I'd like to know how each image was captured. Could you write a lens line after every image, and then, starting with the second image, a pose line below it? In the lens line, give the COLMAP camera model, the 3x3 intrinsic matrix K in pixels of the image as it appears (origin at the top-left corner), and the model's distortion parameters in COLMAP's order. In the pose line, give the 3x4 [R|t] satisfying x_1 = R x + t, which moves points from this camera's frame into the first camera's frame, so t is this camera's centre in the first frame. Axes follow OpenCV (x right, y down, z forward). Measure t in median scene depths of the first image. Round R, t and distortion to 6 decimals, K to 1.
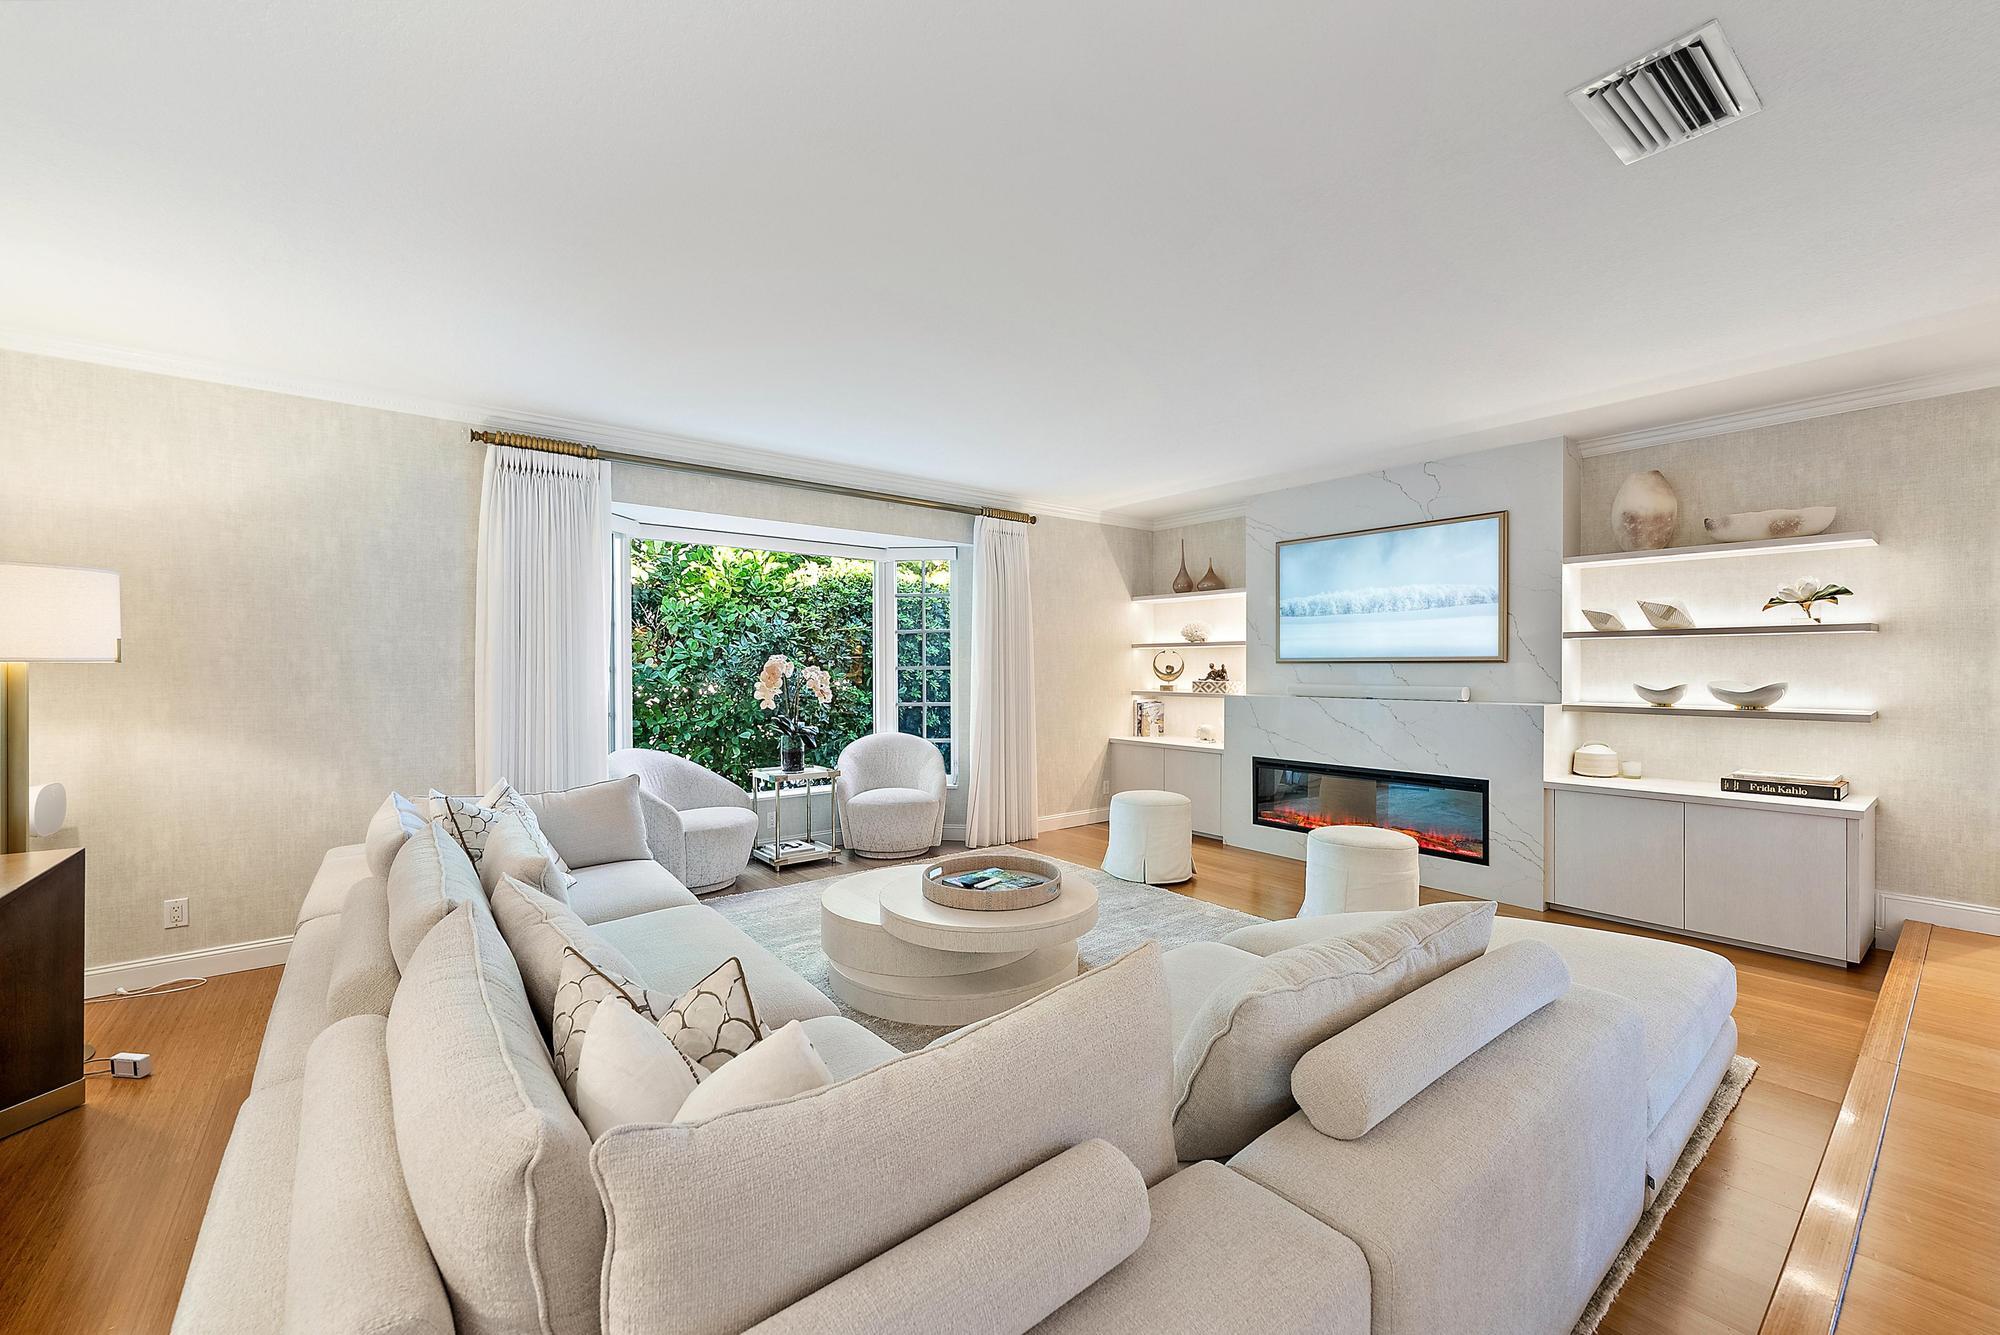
lens RADIAL K [[789.9, 0, 1010.5], [0, 789.9, 671.9], [0, 0, 1]] dist [0.001788, -0.000088]
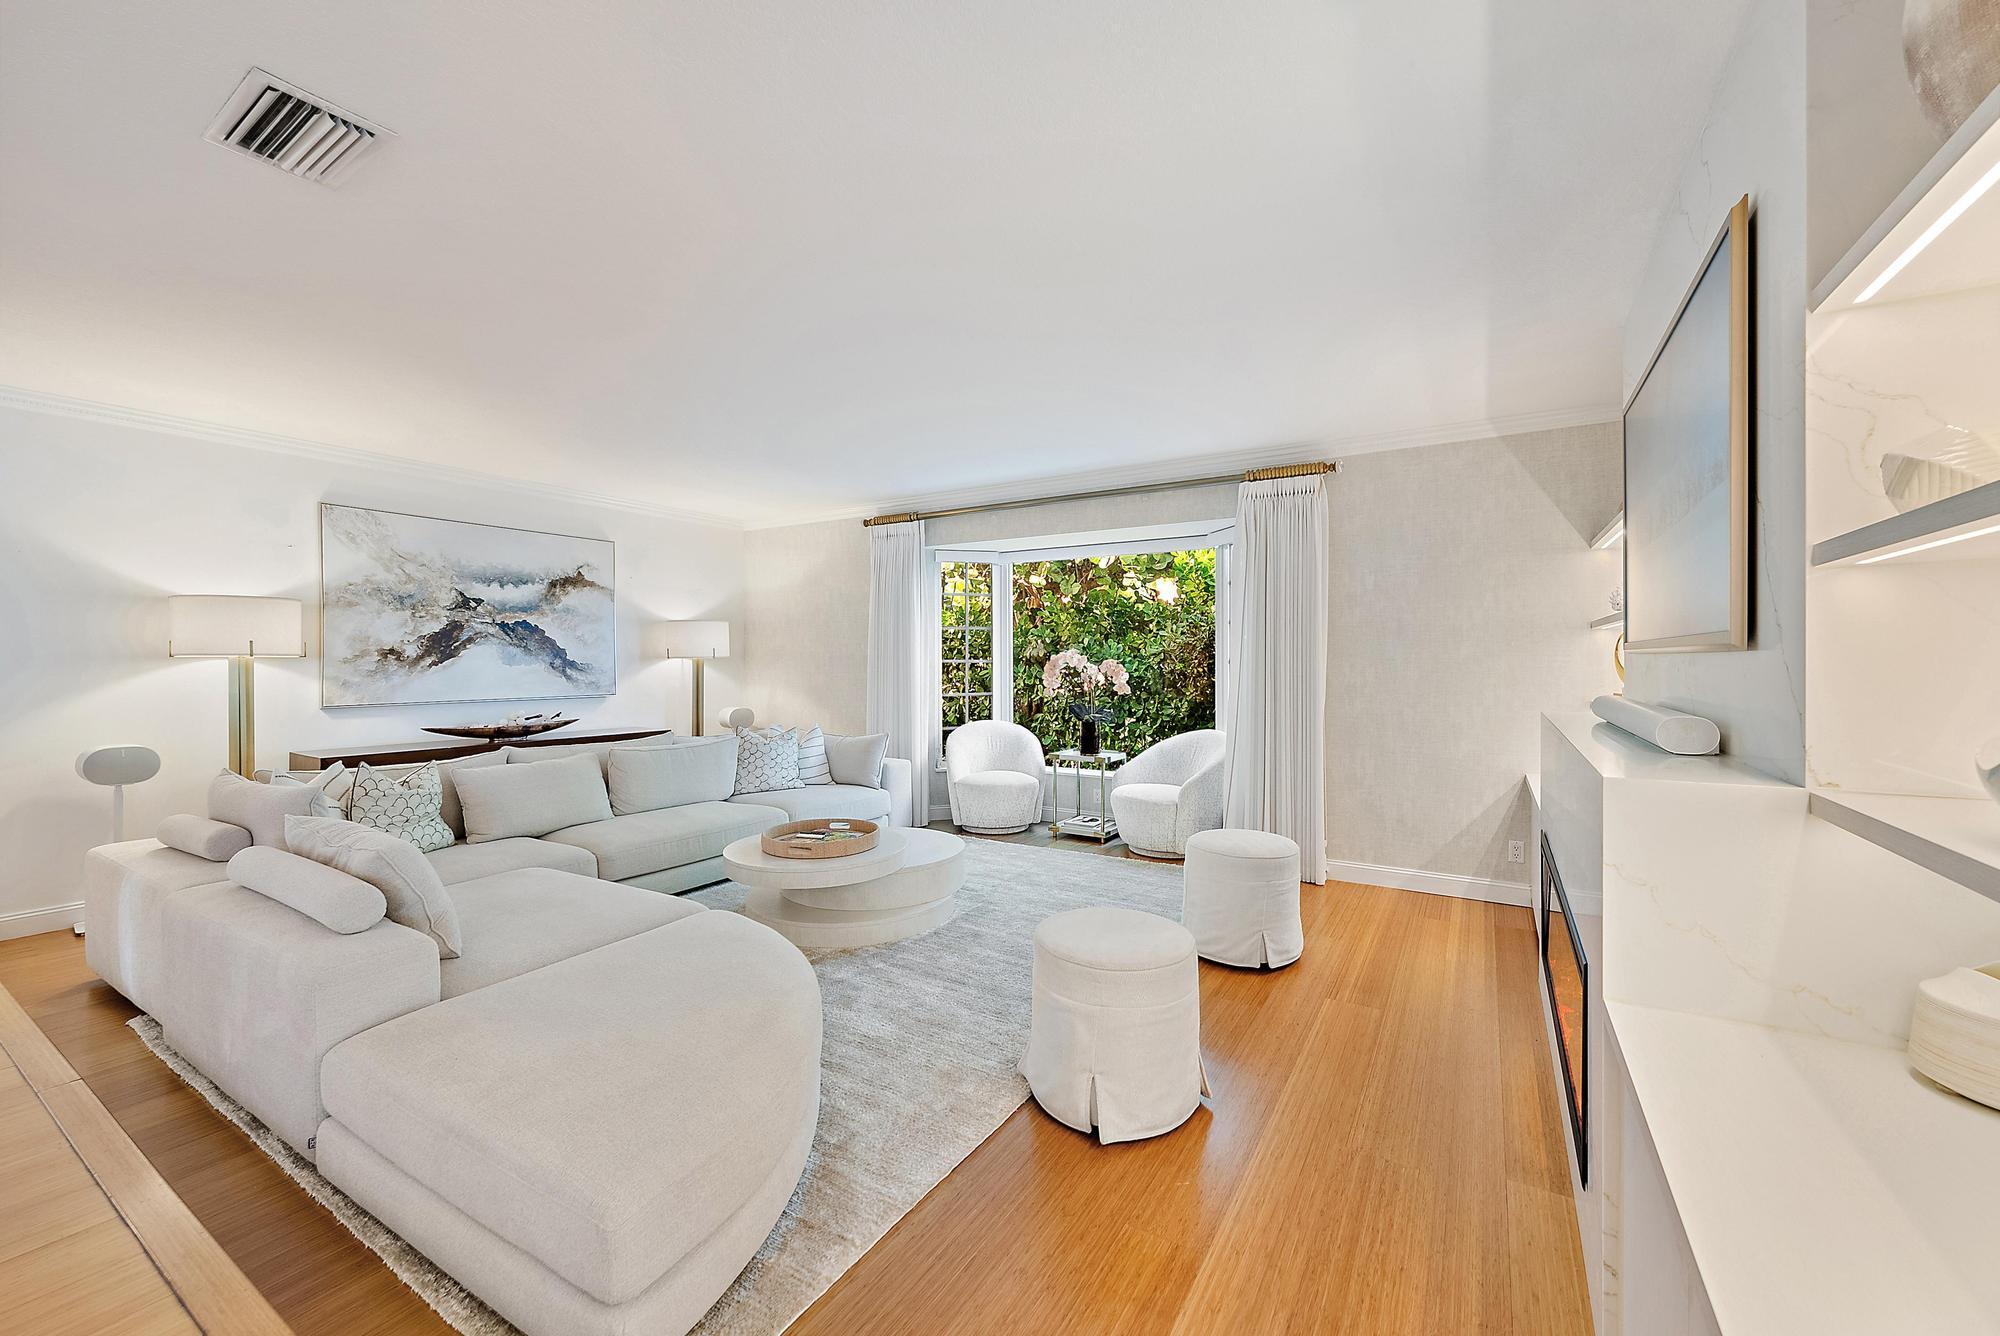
lens RADIAL K [[789.9, 0, 1013.2], [0, 789.9, 659.6], [0, 0, 1]] dist [0.001788, -0.000088]
pose [[0.348467, 0.001392, -0.937320, 0.746234], [-0.001943, 0.999998, 0.000762, -0.008029], [0.937319, 0.001556, 0.348469, 0.523155]]
